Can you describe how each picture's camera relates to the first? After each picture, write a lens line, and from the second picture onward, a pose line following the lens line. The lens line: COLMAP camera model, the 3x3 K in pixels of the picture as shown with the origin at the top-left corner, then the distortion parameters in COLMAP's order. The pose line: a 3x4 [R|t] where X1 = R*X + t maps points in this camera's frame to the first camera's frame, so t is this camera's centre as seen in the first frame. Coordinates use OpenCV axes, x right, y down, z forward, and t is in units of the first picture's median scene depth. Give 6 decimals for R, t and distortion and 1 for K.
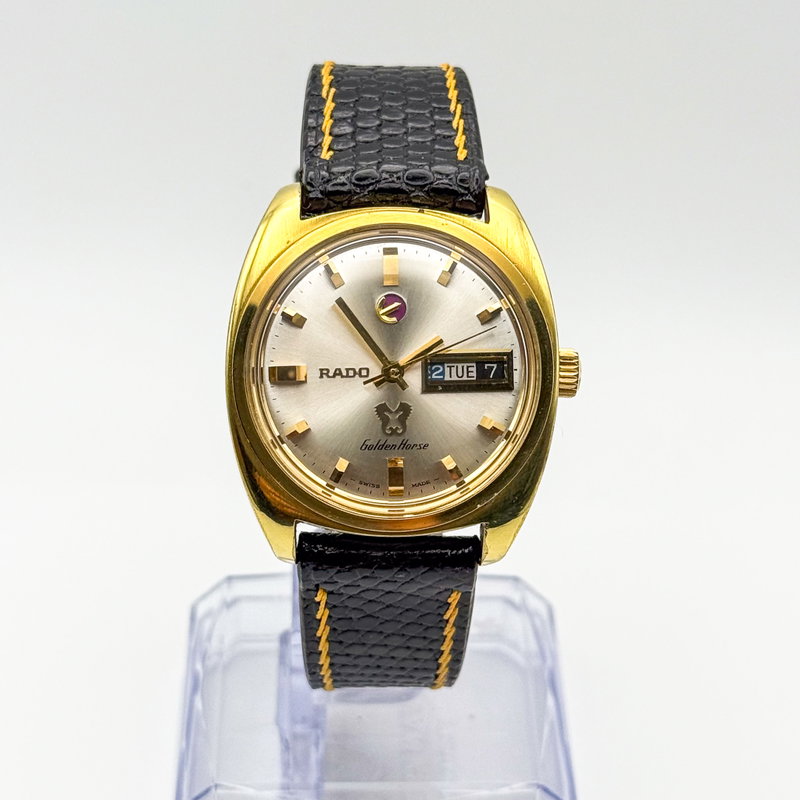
lens RADIAL K [[2381.5, 0, 400.0], [0, 2381.5, 400.0], [0, 0, 1]] dist [0.162954, 2.143176]
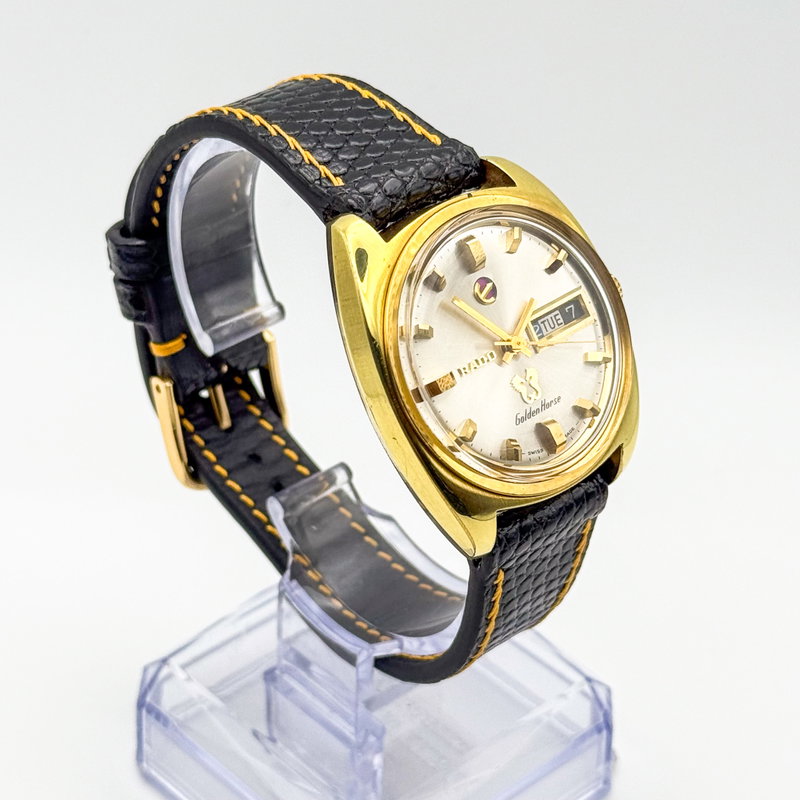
lens RADIAL K [[2381.5, 0, 400.0], [0, 2381.5, 400.0], [0, 0, 1]] dist [0.162954, 2.143176]
pose [[0.754310, -0.379909, 0.535431, -0.609943], [0.371210, 0.919481, 0.129451, -0.143546], [-0.541498, 0.101111, 0.834600, 0.149591]]
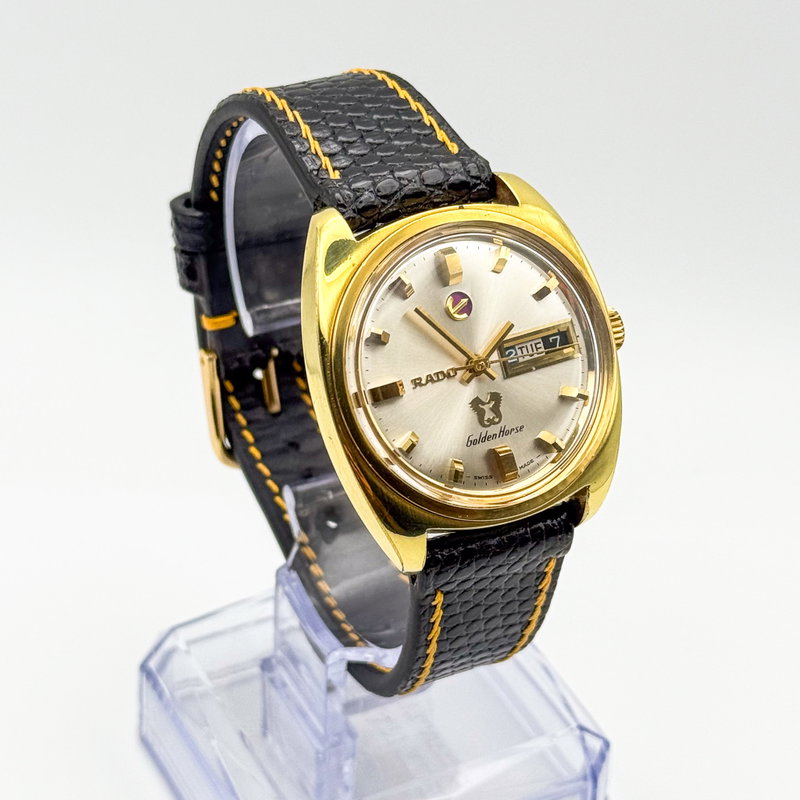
lens RADIAL K [[2381.5, 0, 400.0], [0, 2381.5, 400.0], [0, 0, 1]] dist [0.162954, 2.143176]
pose [[0.901207, -0.240365, 0.360626, -0.404733], [0.236692, 0.970024, 0.055045, -0.061458], [-0.363047, 0.035751, 0.931085, 0.056221]]
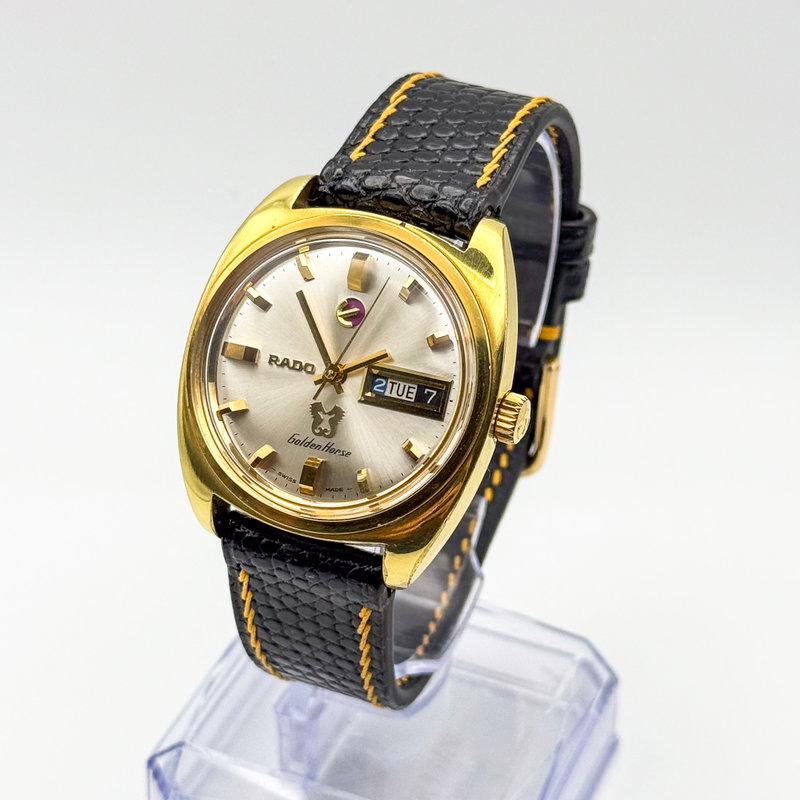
lens RADIAL K [[2381.5, 0, 400.0], [0, 2381.5, 400.0], [0, 0, 1]] dist [0.162954, 2.143176]
pose [[0.915677, 0.231590, -0.328483, 0.351674], [-0.237517, 0.971121, 0.022568, -0.030228], [0.324224, 0.057355, 0.944240, 0.063002]]
